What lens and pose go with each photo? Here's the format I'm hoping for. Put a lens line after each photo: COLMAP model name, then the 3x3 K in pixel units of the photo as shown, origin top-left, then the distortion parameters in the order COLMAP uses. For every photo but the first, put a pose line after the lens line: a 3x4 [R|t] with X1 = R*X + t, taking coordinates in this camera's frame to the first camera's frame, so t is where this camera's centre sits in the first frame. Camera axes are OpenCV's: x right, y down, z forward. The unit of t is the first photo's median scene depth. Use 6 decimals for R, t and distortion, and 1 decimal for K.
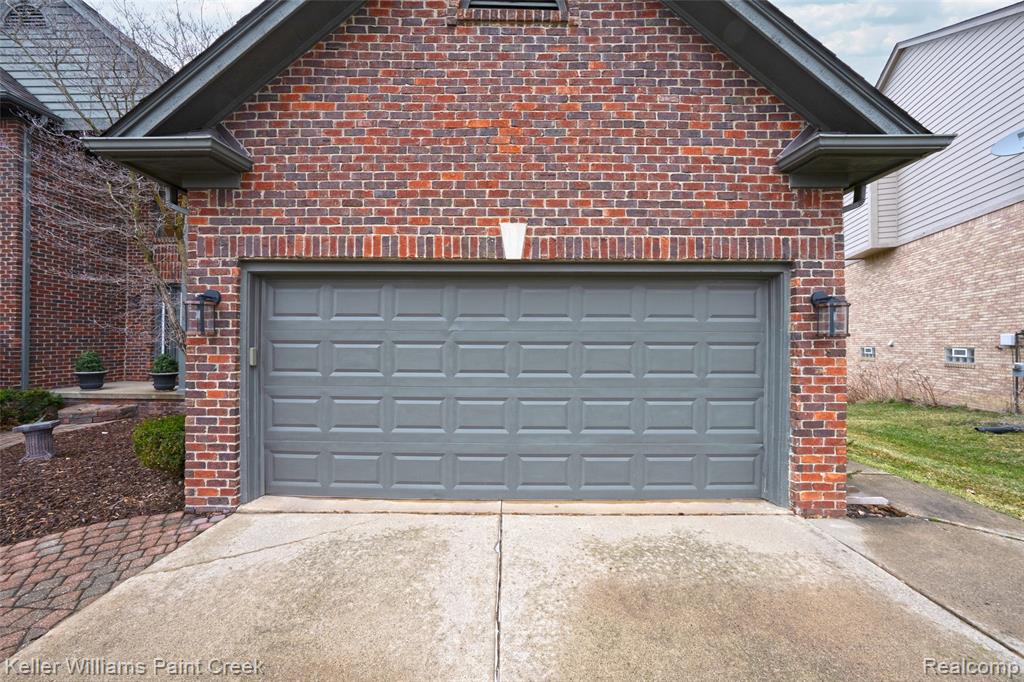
lens RADIAL K [[353.7, 0, 512.0], [0, 353.7, 341.0], [0, 0, 1]] dist [-0.015567, 0.000127]
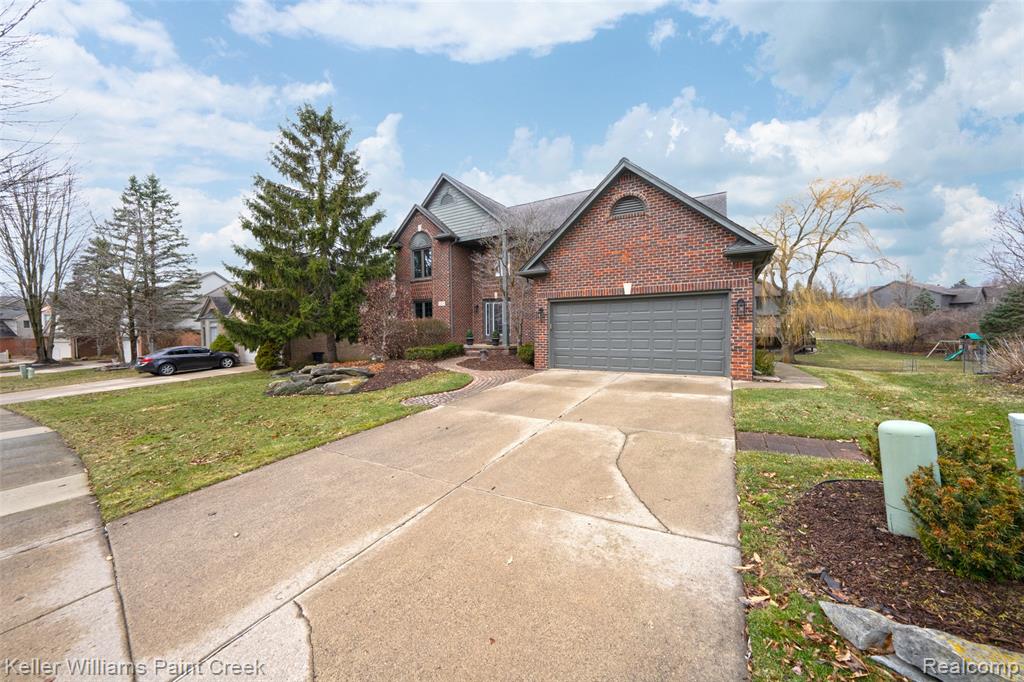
lens RADIAL K [[353.7, 0, 512.0], [0, 353.7, 341.0], [0, 0, 1]] dist [-0.015567, 0.000127]
pose [[0.864658, 0.002631, -0.502354, 0.696853], [0.016544, 0.999295, 0.033708, 0.064715], [0.502088, -0.037457, 0.864005, -2.277662]]
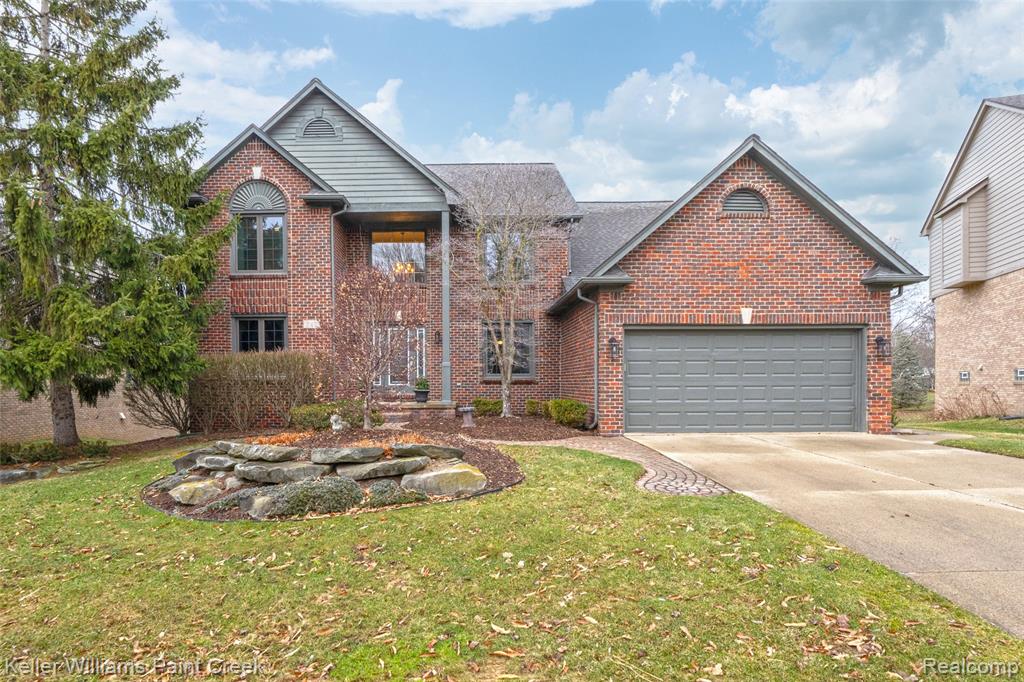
lens RADIAL K [[565.6, 0, 471.9], [0, 565.6, 390.6], [0, 0, 1]] dist [-0.016177, 0.002358]
pose [[0.999956, -0.008394, -0.004132, -1.751460], [0.008459, 0.999838, 0.015879, 0.129116], [0.003998, -0.015913, 0.999865, -2.651393]]
